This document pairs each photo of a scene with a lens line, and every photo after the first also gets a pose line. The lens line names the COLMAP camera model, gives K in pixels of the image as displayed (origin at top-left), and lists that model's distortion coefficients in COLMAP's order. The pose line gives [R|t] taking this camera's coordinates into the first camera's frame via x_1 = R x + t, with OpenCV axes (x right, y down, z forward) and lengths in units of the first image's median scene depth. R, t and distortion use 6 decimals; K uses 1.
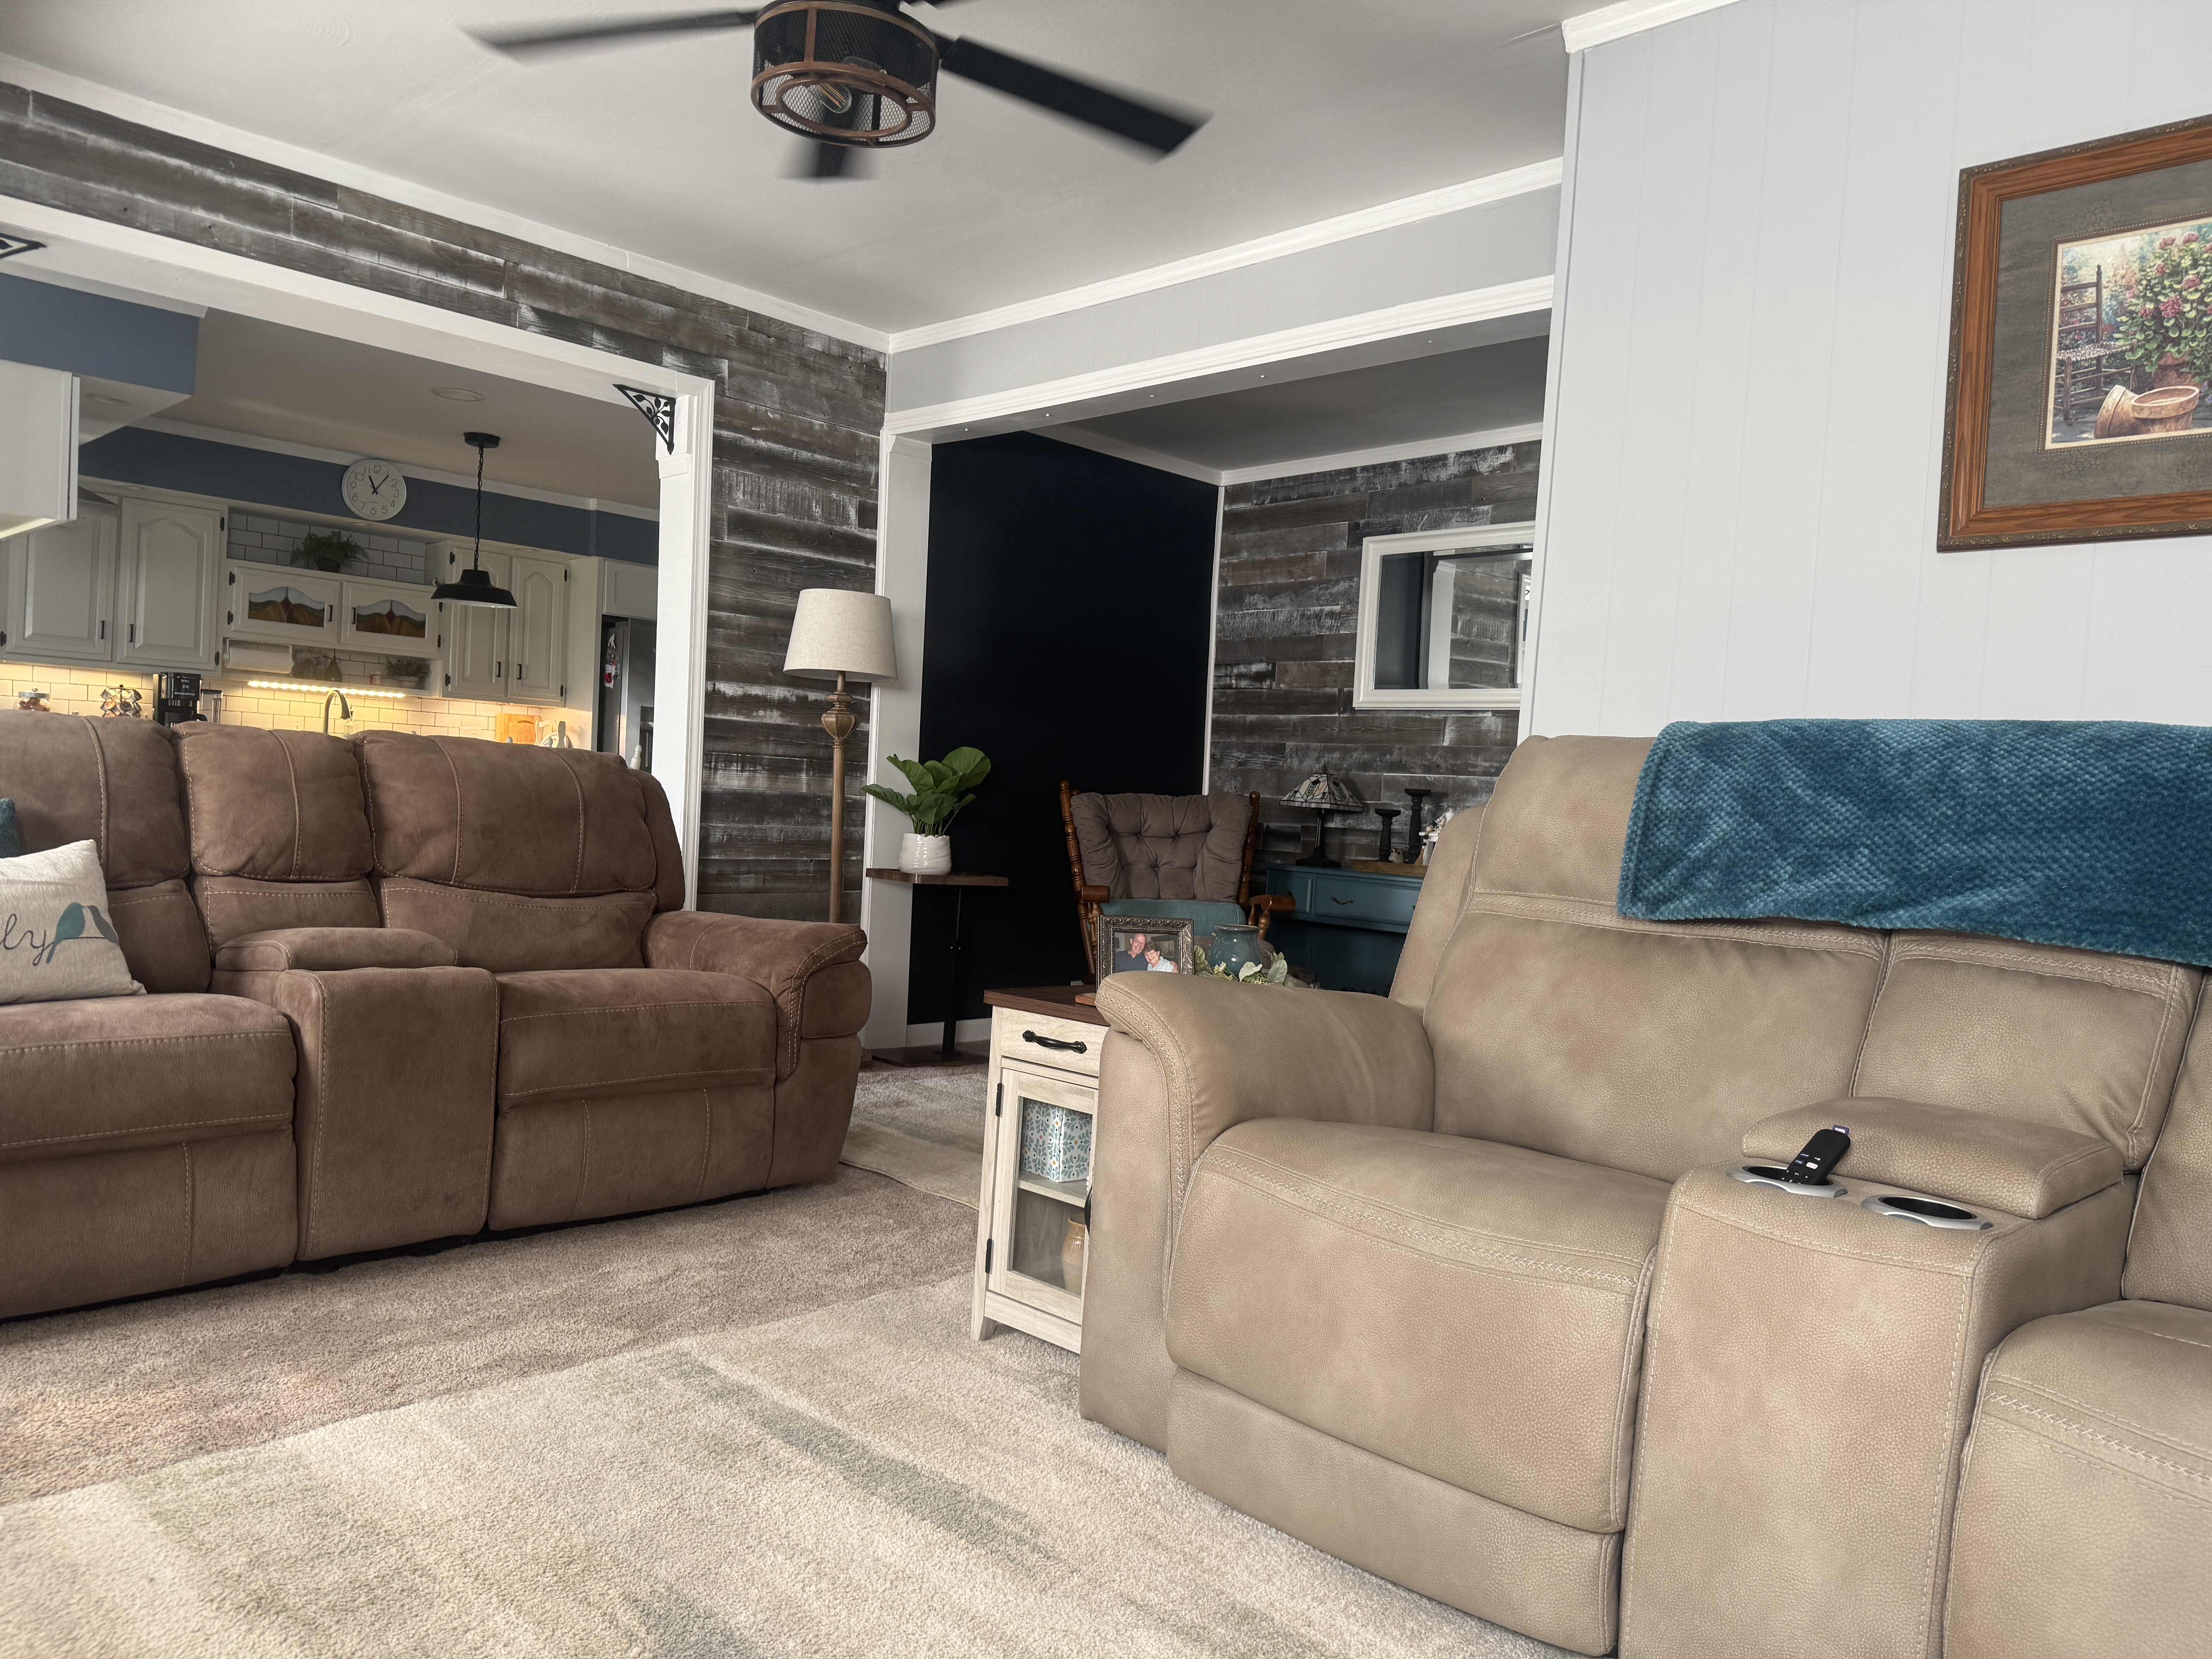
lens RADIAL K [[1574.7, 0, 1167.3], [0, 1574.7, 838.2], [0, 0, 1]] dist [0.009044, -0.026027]
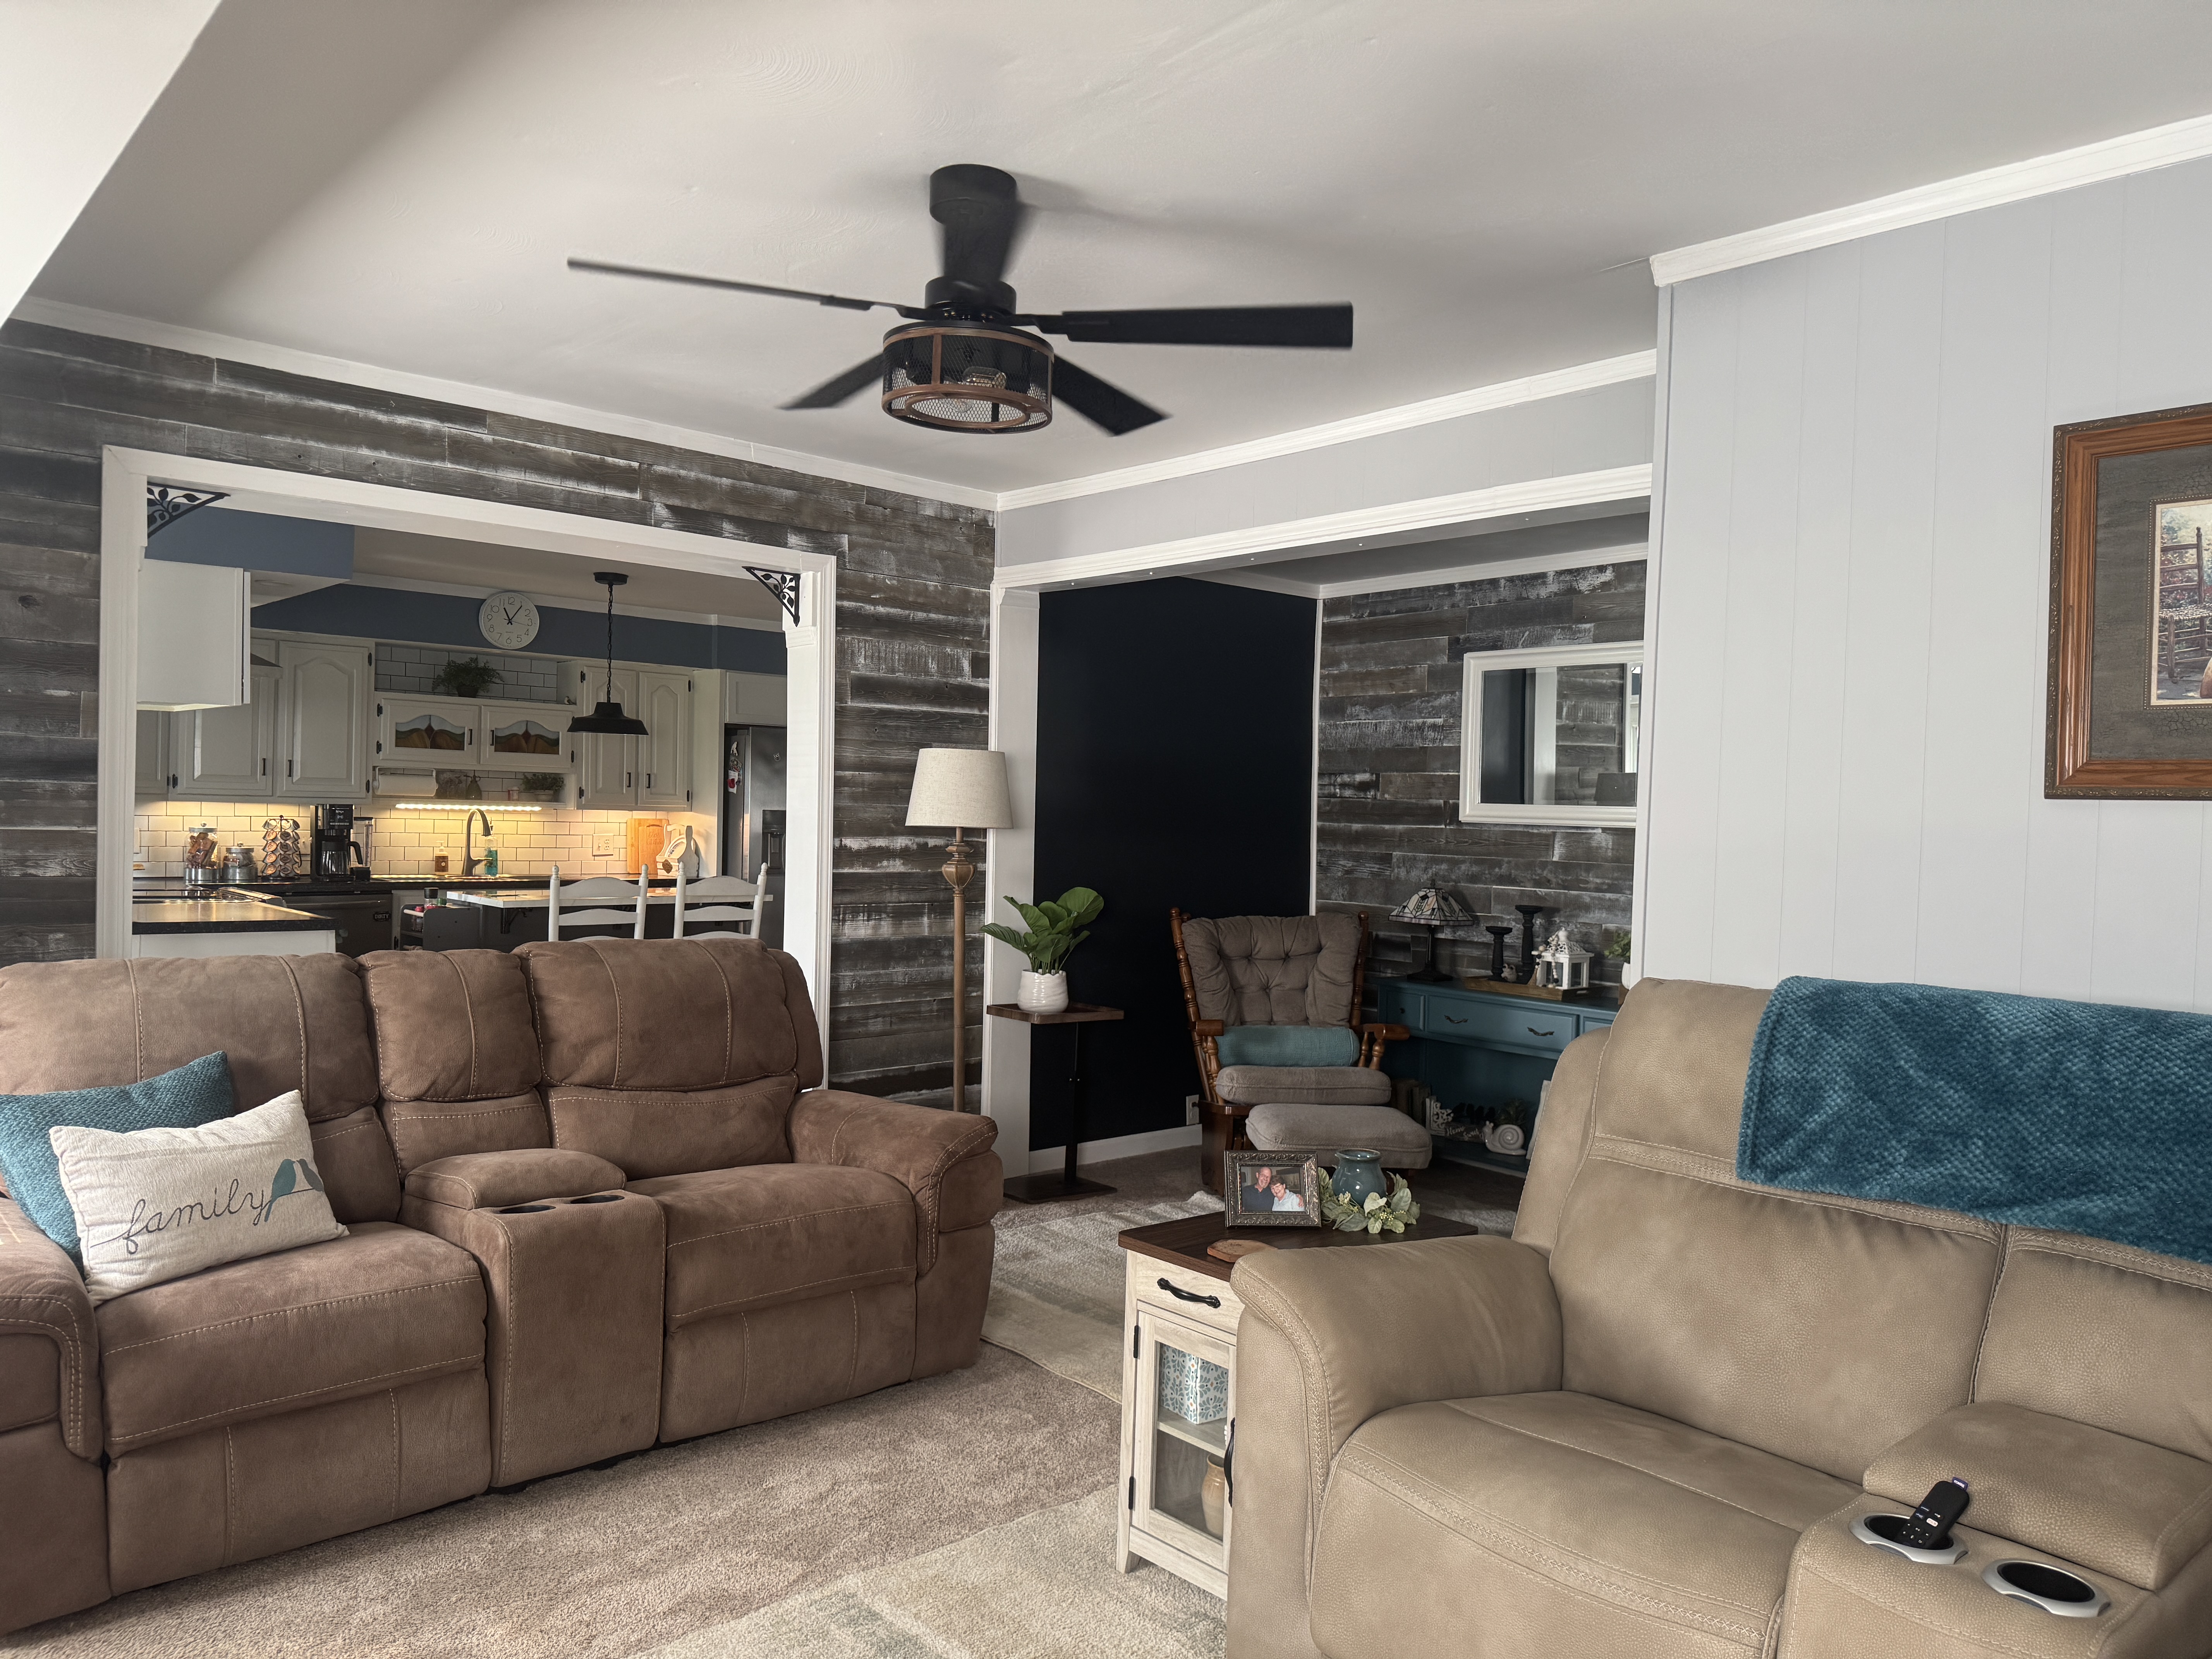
lens RADIAL K [[1582.1, 0, 1158.6], [0, 1582.1, 827.9], [0, 0, 1]] dist [-0.003931, -0.013494]
pose [[0.997382, -0.026031, -0.067470, -0.010970], [0.025004, 0.999559, -0.016018, -0.133815], [0.067857, 0.014289, 0.997593, -0.044976]]
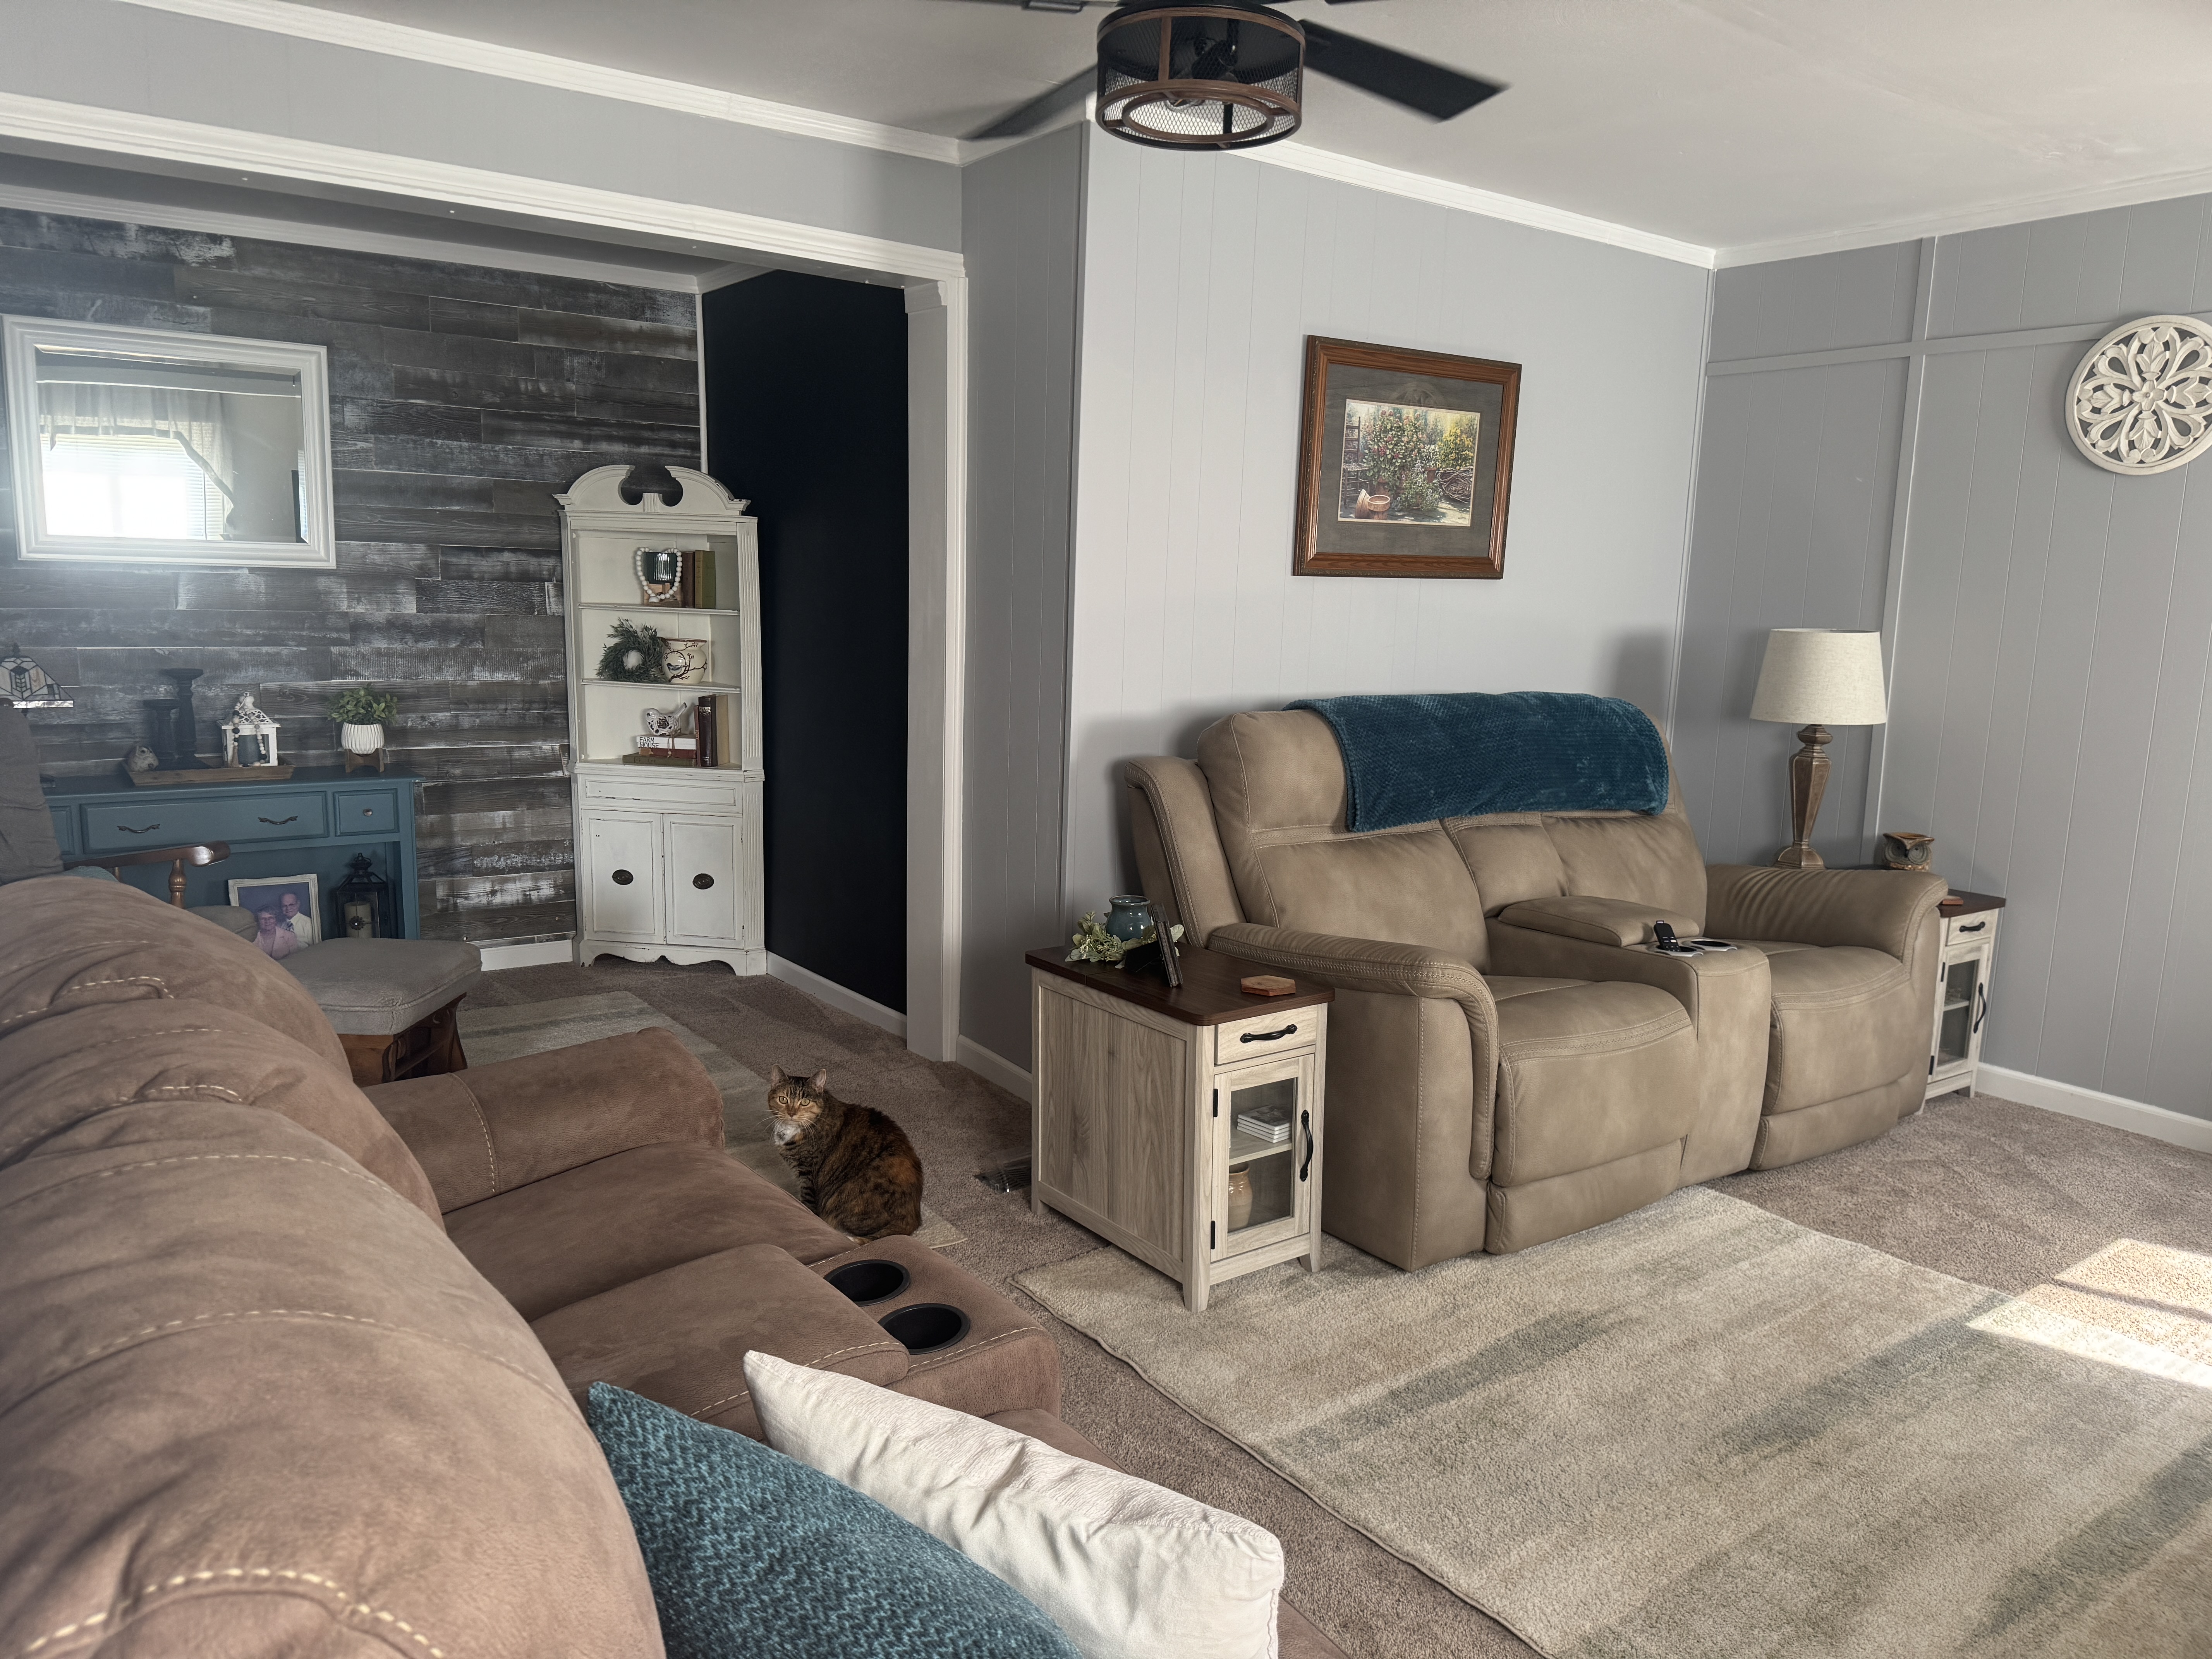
lens RADIAL K [[1559.5, 0, 1099.9], [0, 1559.5, 797.7], [0, 0, 1]] dist [0.001001, -0.000840]
pose [[0.183798, -0.185177, 0.965364, -0.974294], [0.000465, 0.982111, 0.188301, -0.216502], [-0.982964, -0.034160, 0.180596, 0.751296]]
